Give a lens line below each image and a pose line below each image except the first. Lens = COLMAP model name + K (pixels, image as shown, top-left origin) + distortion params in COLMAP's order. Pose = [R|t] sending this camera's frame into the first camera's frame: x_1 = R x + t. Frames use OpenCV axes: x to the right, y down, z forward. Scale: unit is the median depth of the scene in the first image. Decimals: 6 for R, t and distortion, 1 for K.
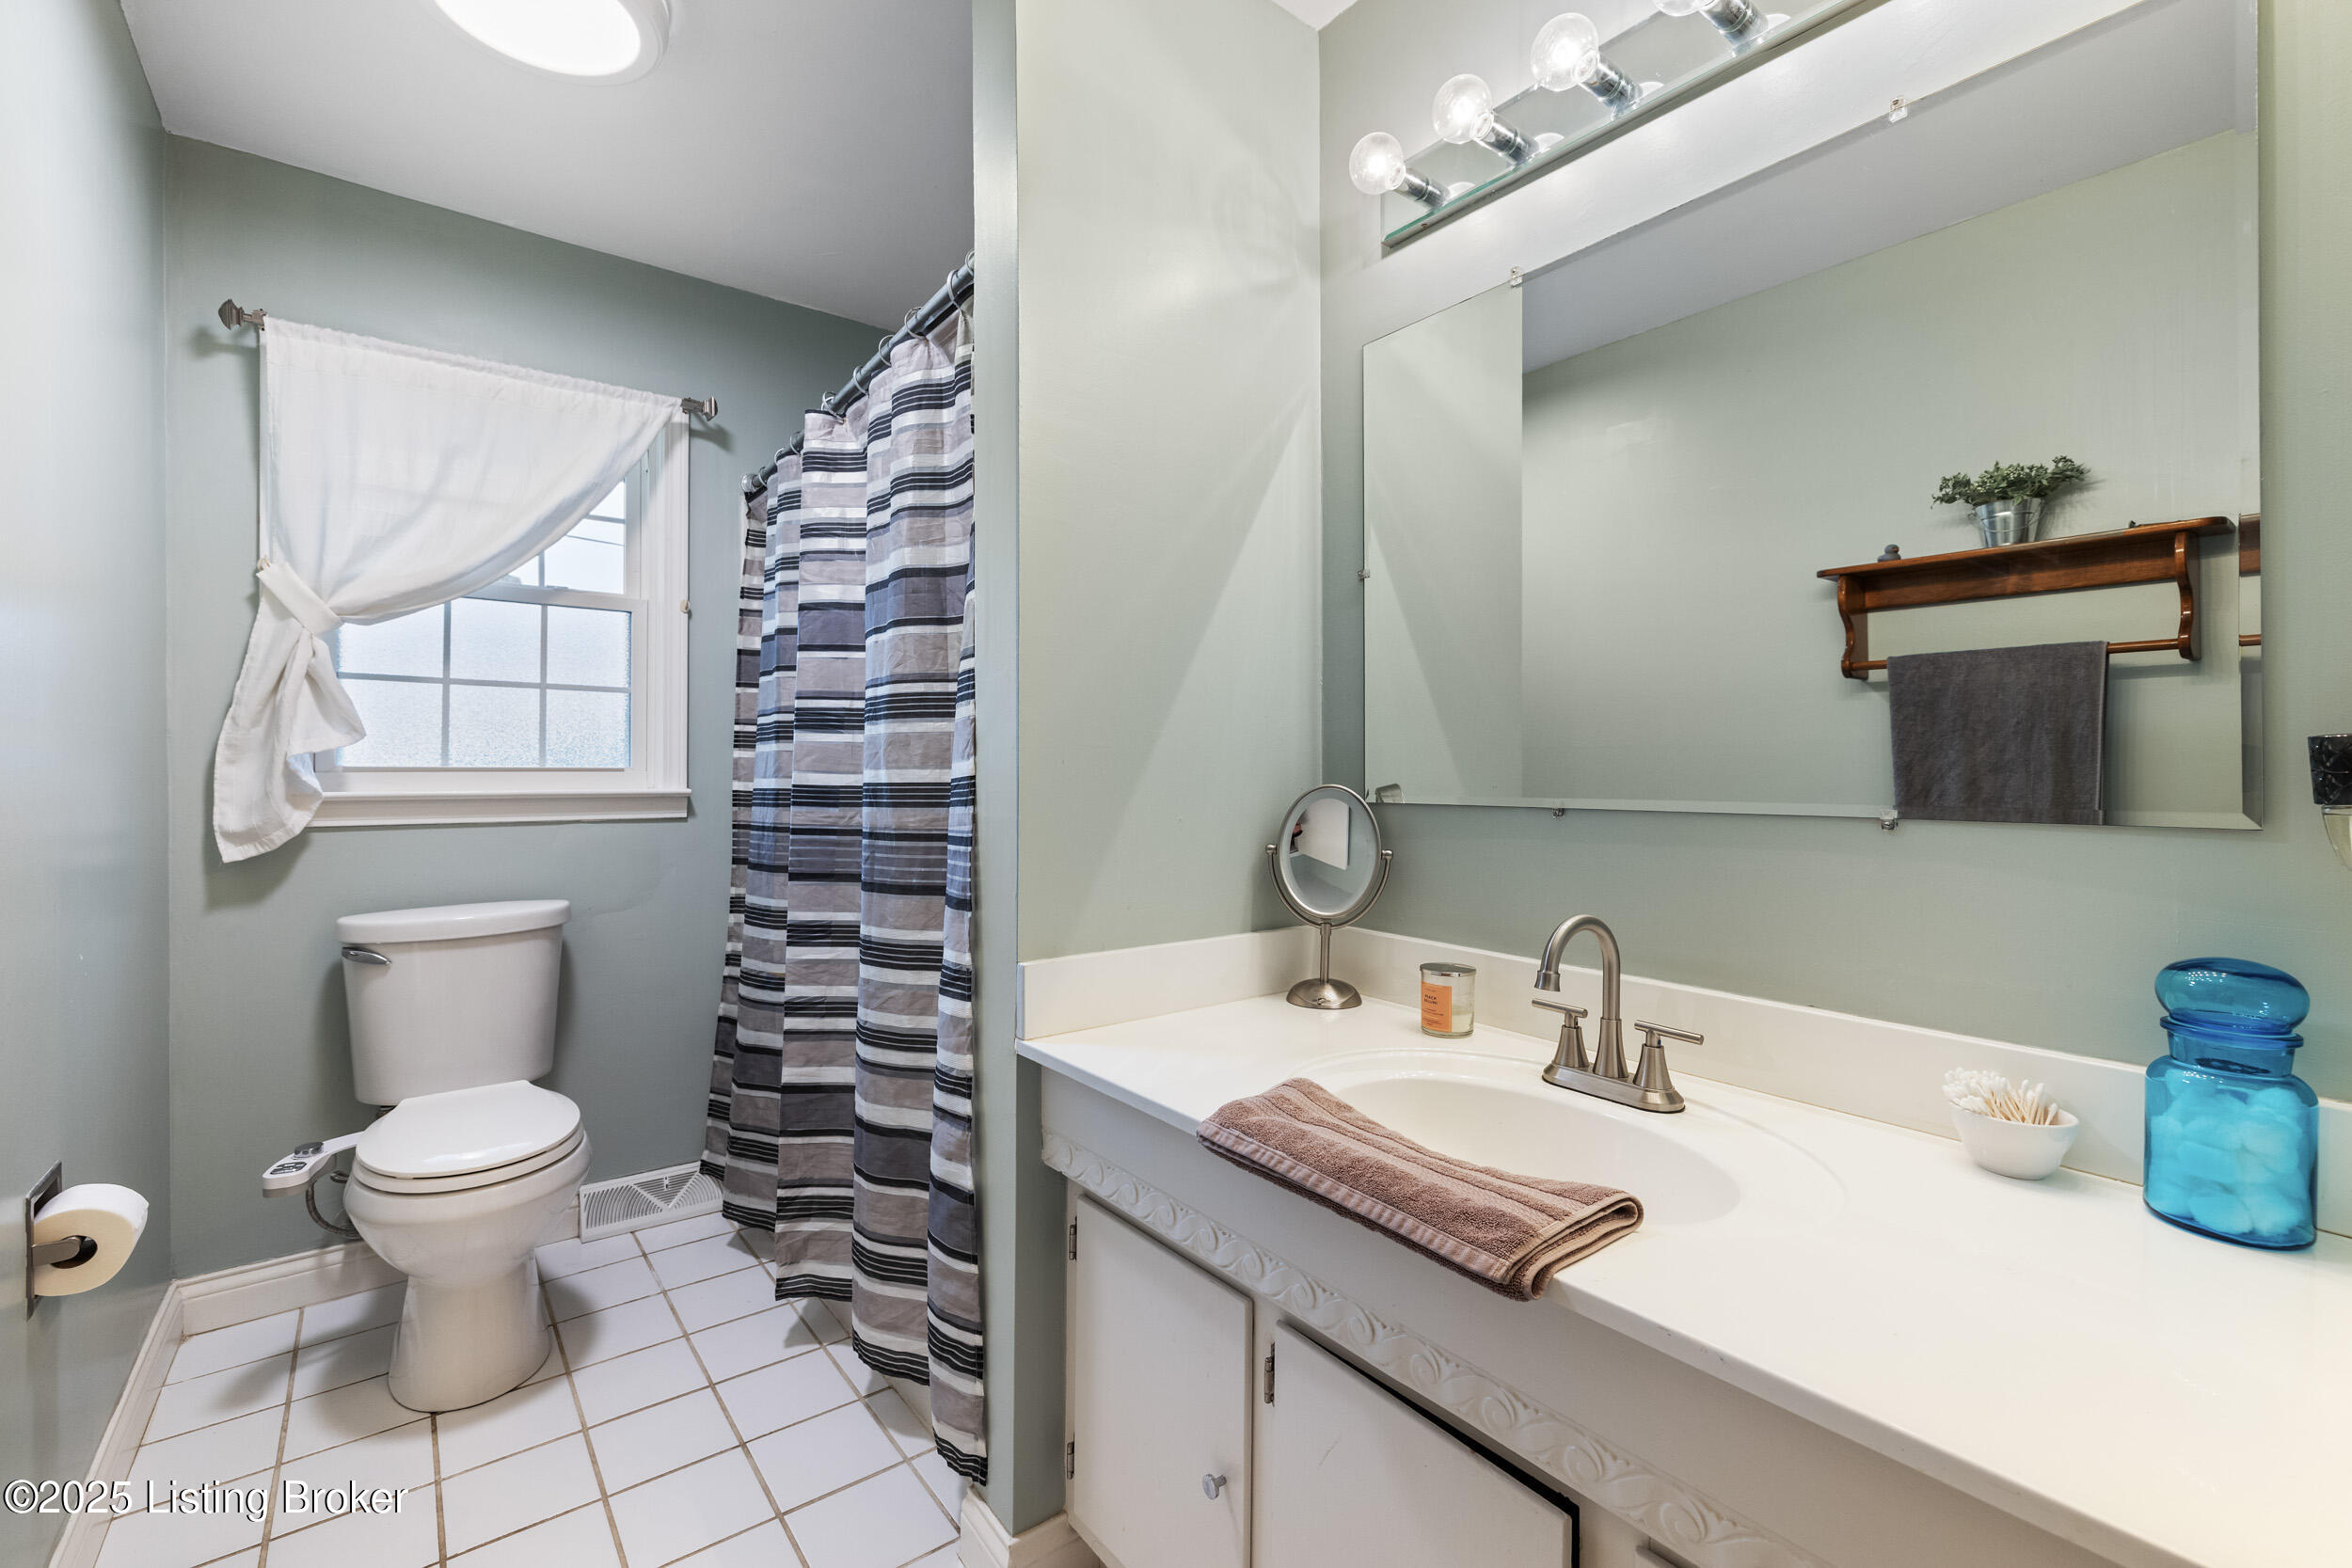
lens RADIAL K [[986.2, 0, 1177.0], [0, 986.2, 769.6], [0, 0, 1]] dist [0.007872, -0.001335]
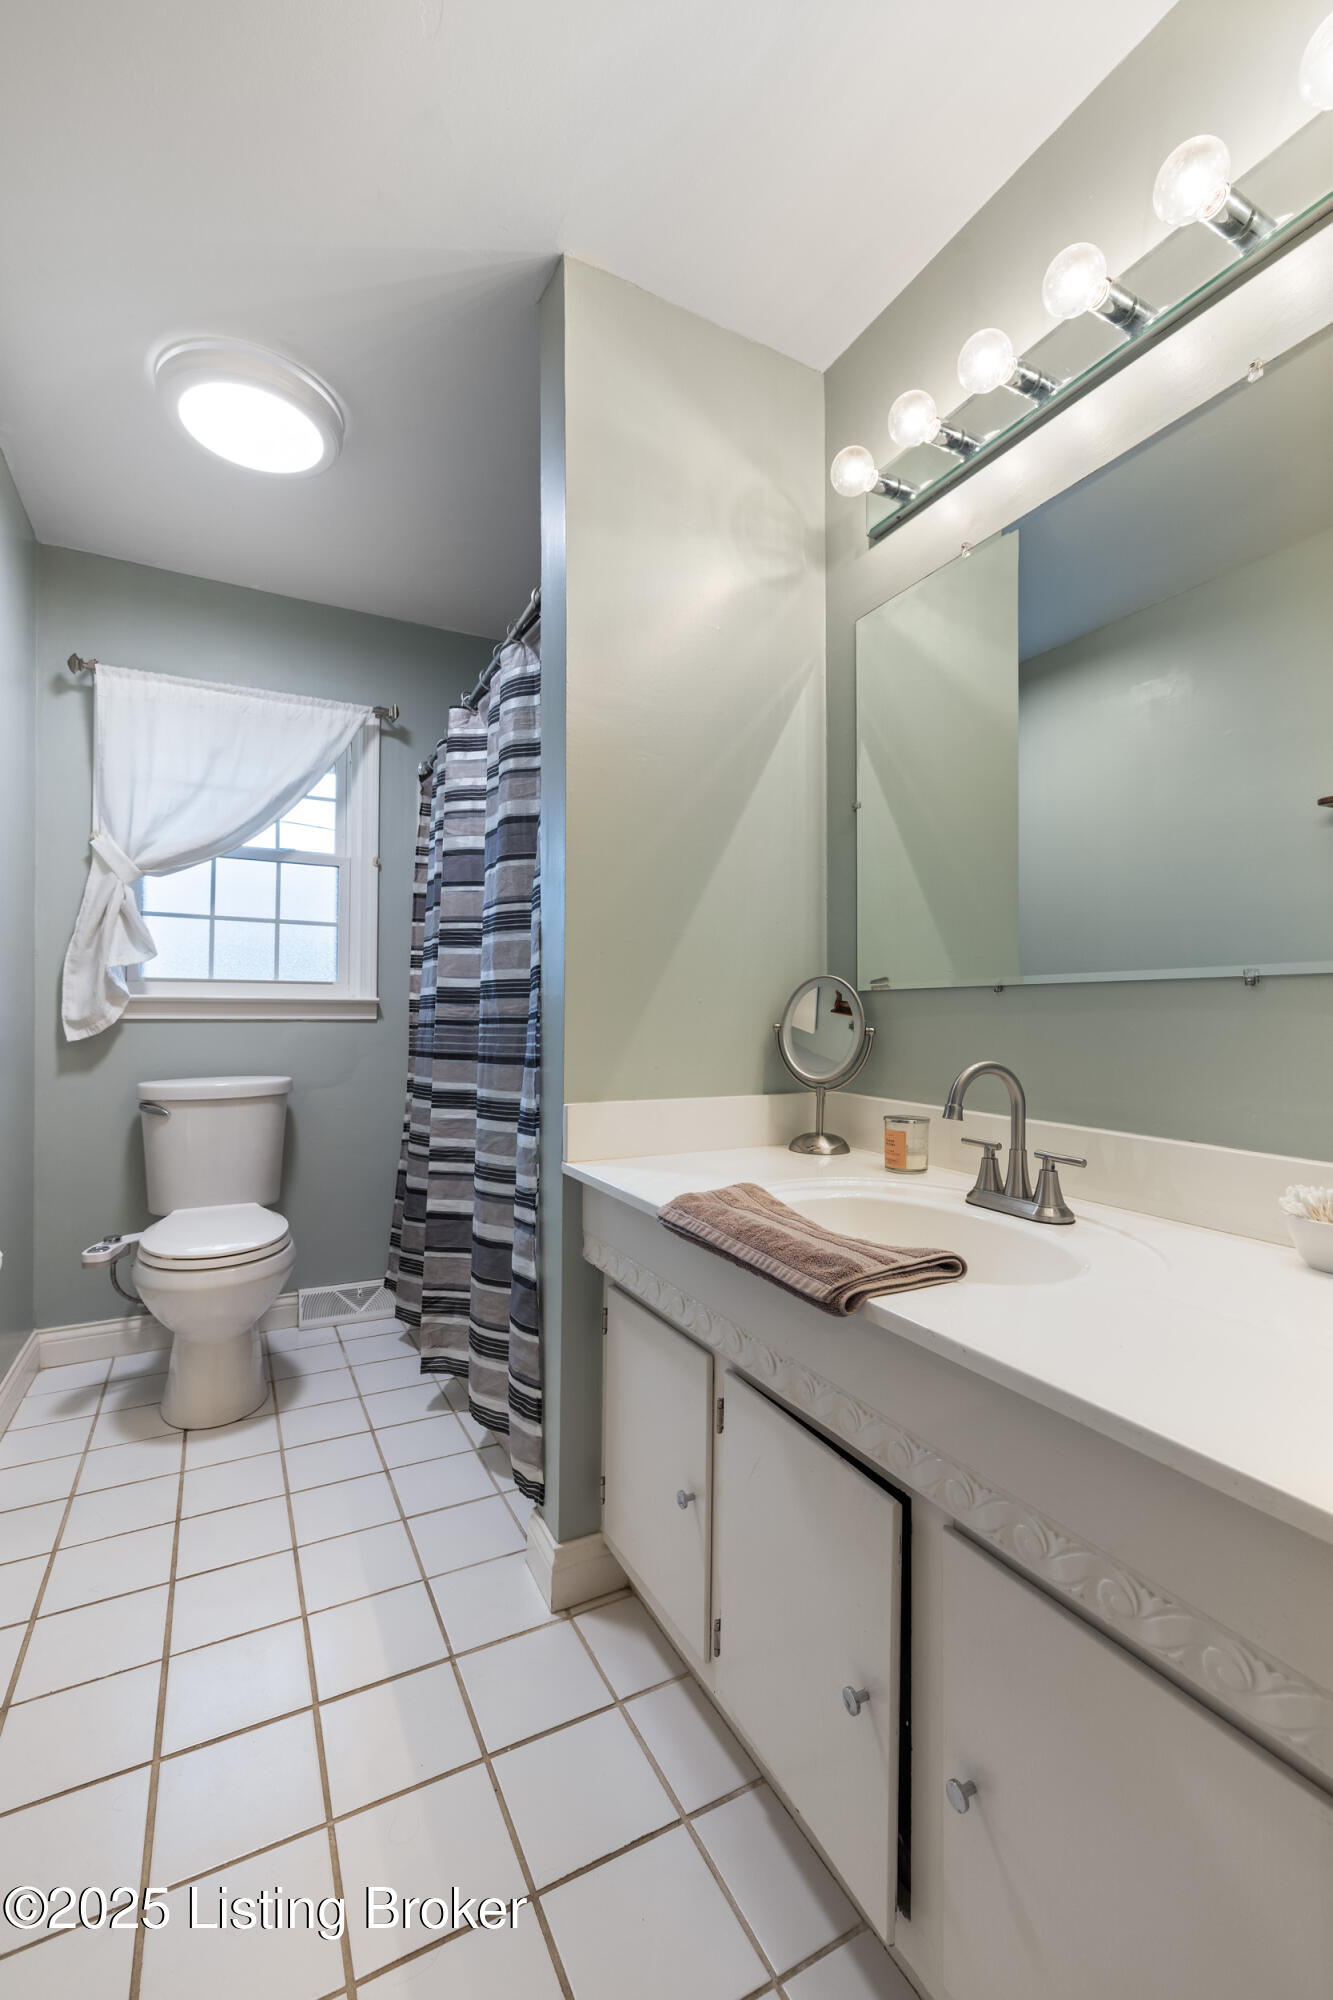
lens RADIAL K [[838.6, 0, 707.7], [0, 838.6, 1019.1], [0, 0, 1]] dist [0.007872, -0.001335]
pose [[0.985720, -0.000054, -0.168391, 0.181661], [-0.002042, 0.999923, -0.012277, 0.080976], [0.168379, 0.012446, 0.985644, -0.058537]]
